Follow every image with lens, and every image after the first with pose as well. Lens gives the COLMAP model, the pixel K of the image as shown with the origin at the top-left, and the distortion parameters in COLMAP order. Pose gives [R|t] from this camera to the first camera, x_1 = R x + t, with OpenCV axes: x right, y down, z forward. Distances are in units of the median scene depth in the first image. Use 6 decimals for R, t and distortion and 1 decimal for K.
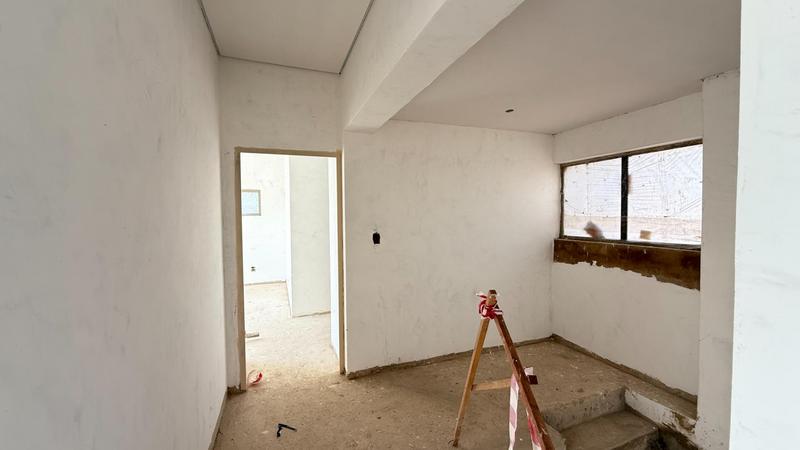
lens RADIAL K [[320.9, 0, 400.5], [0, 320.9, 225.6], [0, 0, 1]] dist [0.003377, -0.000555]
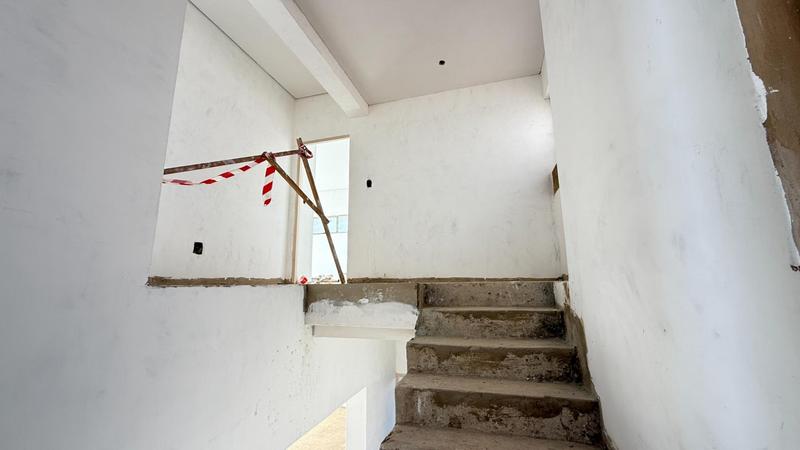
lens RADIAL K [[320.9, 0, 402.0], [0, 320.9, 224.4], [0, 0, 1]] dist [0.003377, -0.000555]
pose [[0.793291, -0.115641, -0.597760, 0.816856], [-0.015138, 0.977747, -0.209243, 0.481635], [0.608655, 0.175040, 0.773887, 0.037203]]
